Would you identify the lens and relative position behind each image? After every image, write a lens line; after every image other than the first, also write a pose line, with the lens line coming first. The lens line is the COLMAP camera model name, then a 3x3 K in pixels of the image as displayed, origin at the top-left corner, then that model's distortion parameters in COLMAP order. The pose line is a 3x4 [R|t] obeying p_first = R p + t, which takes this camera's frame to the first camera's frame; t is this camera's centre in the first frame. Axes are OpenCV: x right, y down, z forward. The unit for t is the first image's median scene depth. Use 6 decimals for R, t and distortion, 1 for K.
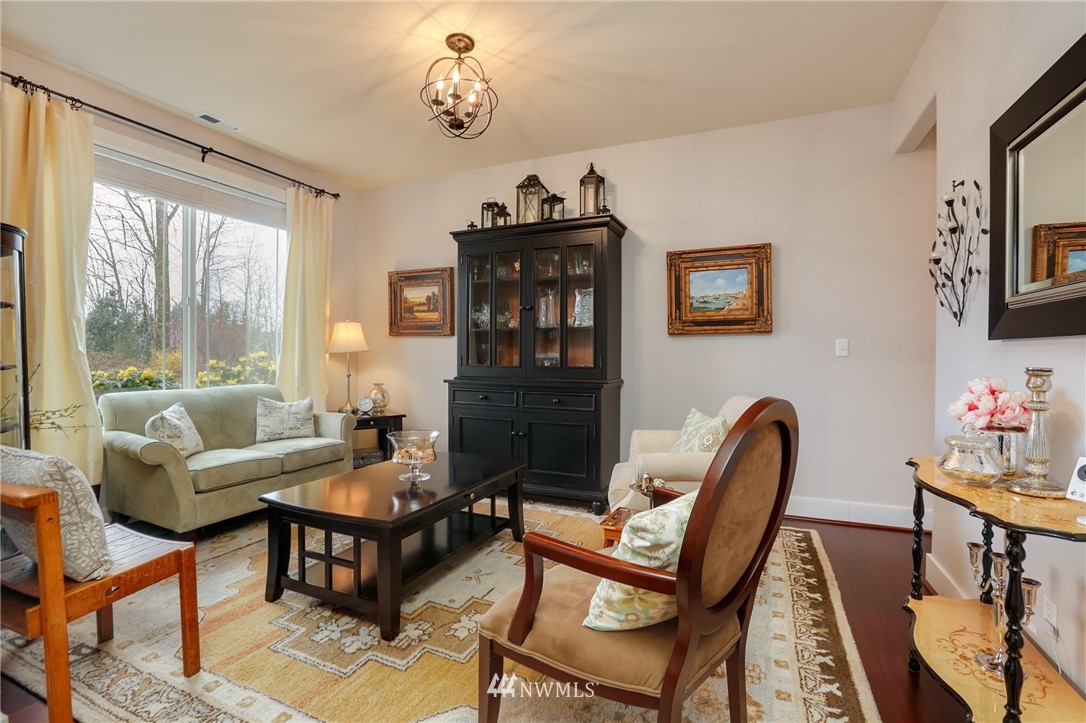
lens RADIAL K [[496.1, 0, 544.2], [0, 496.1, 357.8], [0, 0, 1]] dist [-0.043963, 0.012440]
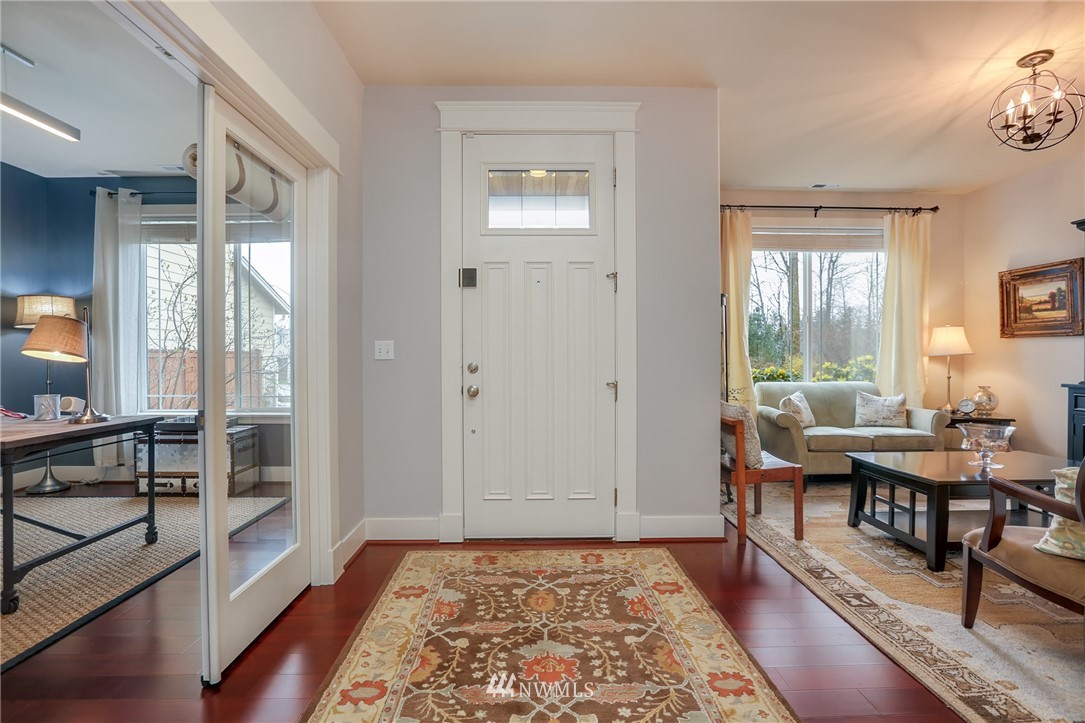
lens RADIAL K [[495.6, 0, 535.4], [0, 495.6, 359.8], [0, 0, 1]] dist [-0.043963, 0.012440]
pose [[0.405493, 0.000090, -0.914098, 0.233313], [-0.004679, 0.999987, -0.001977, 0.005523], [0.914086, 0.005079, 0.405488, -0.279438]]
